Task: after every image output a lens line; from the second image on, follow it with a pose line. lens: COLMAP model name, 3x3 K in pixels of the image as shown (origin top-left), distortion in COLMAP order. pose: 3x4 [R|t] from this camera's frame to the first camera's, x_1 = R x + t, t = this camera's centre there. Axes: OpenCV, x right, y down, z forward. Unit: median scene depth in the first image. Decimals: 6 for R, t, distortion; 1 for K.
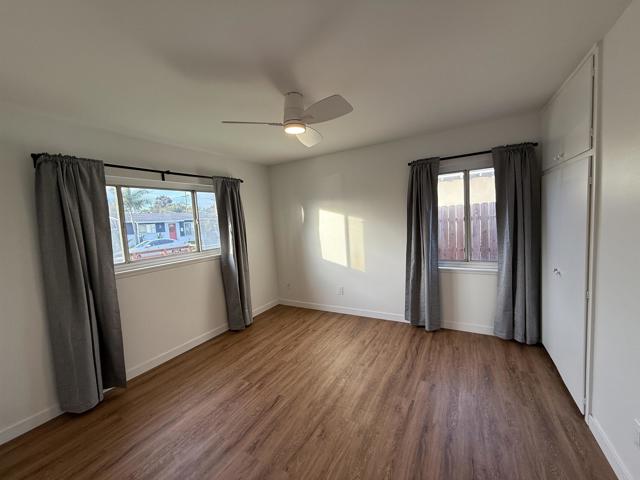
lens RADIAL K [[255.4, 0, 317.3], [0, 255.4, 239.4], [0, 0, 1]] dist [-0.001044, -0.000015]
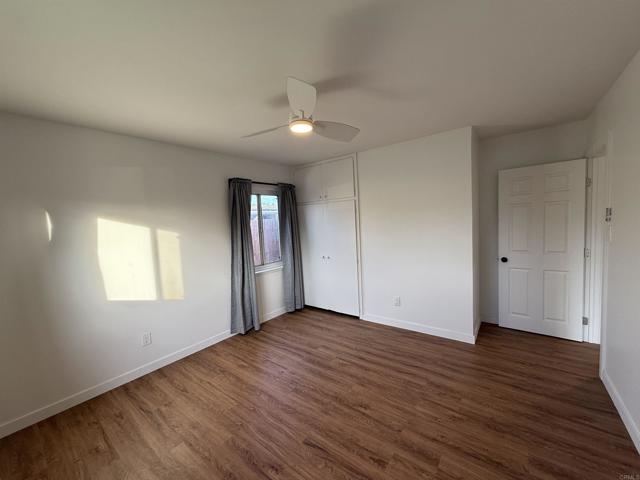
lens RADIAL K [[255.4, 0, 317.3], [0, 255.4, 239.4], [0, 0, 1]] dist [-0.001044, -0.000015]
pose [[0.137550, -0.015839, 0.990368, -0.691204], [0.126825, 0.991924, -0.001751, -0.005243], [-0.982342, 0.125844, 0.138448, 0.580417]]
